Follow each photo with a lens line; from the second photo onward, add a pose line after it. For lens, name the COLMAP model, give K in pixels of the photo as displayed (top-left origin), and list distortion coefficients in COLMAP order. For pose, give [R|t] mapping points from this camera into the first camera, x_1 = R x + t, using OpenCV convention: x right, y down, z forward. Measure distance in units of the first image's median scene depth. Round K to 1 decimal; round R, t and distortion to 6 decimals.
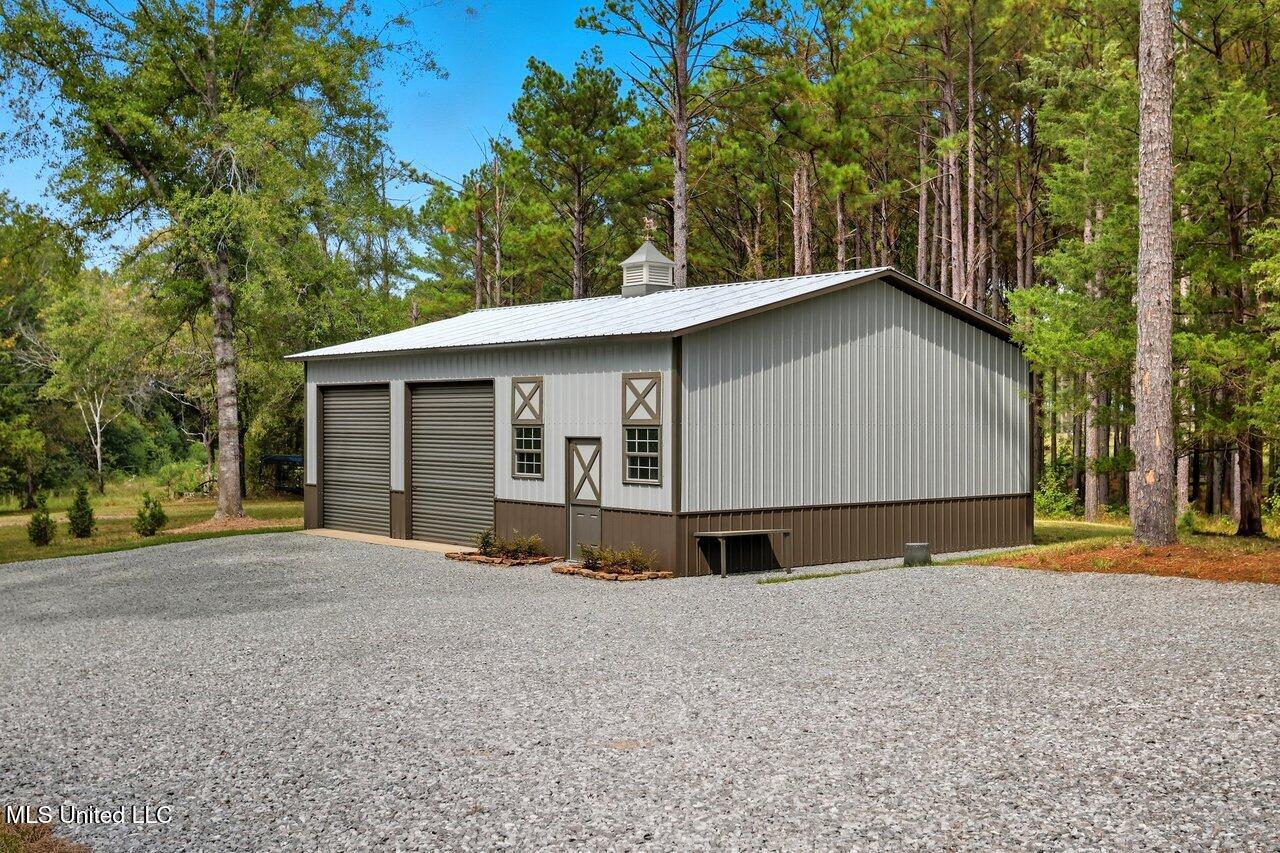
lens RADIAL K [[1183.5, 0, 638.4], [0, 1183.5, 408.4], [0, 0, 1]] dist [0.005425, -0.000488]
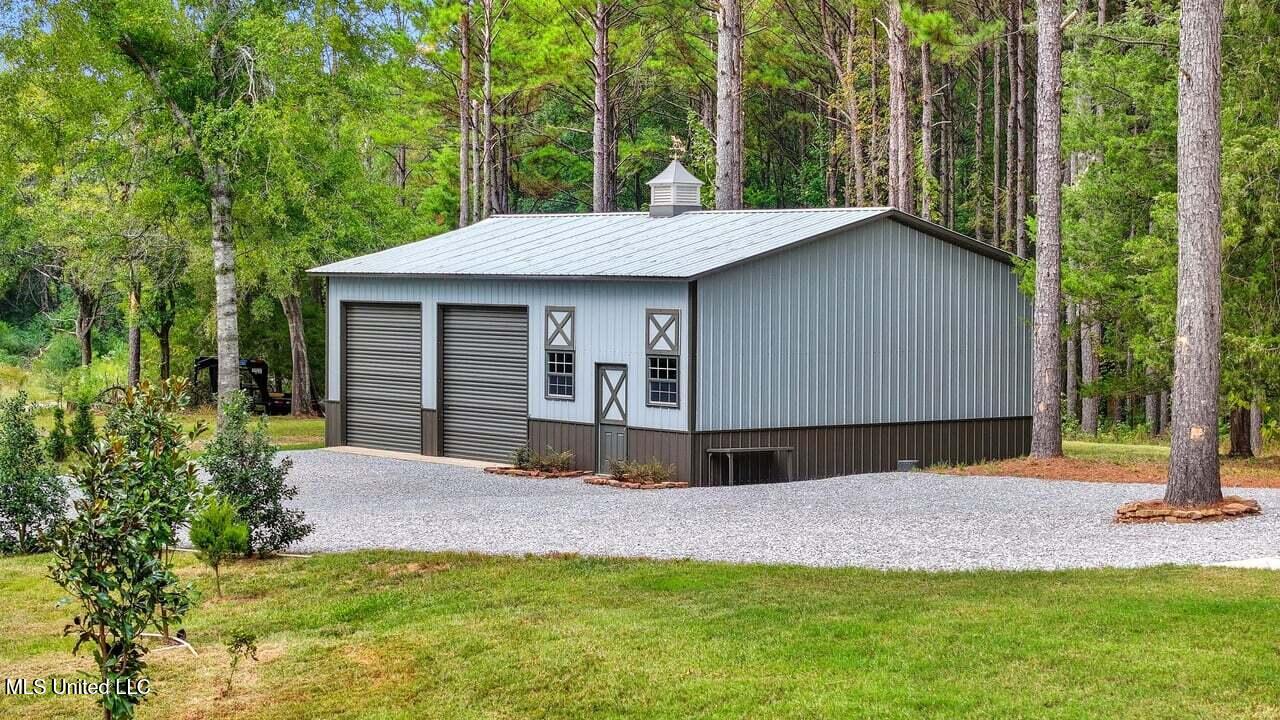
lens RADIAL K [[895.5, 0, 646.4], [0, 895.5, 359.7], [0, 0, 1]] dist [0.005386, -0.003329]
pose [[0.999940, 0.005971, -0.009138, -0.007143], [-0.005891, 0.999944, 0.008766, 0.015938], [0.009190, -0.008712, 0.999920, 0.189261]]
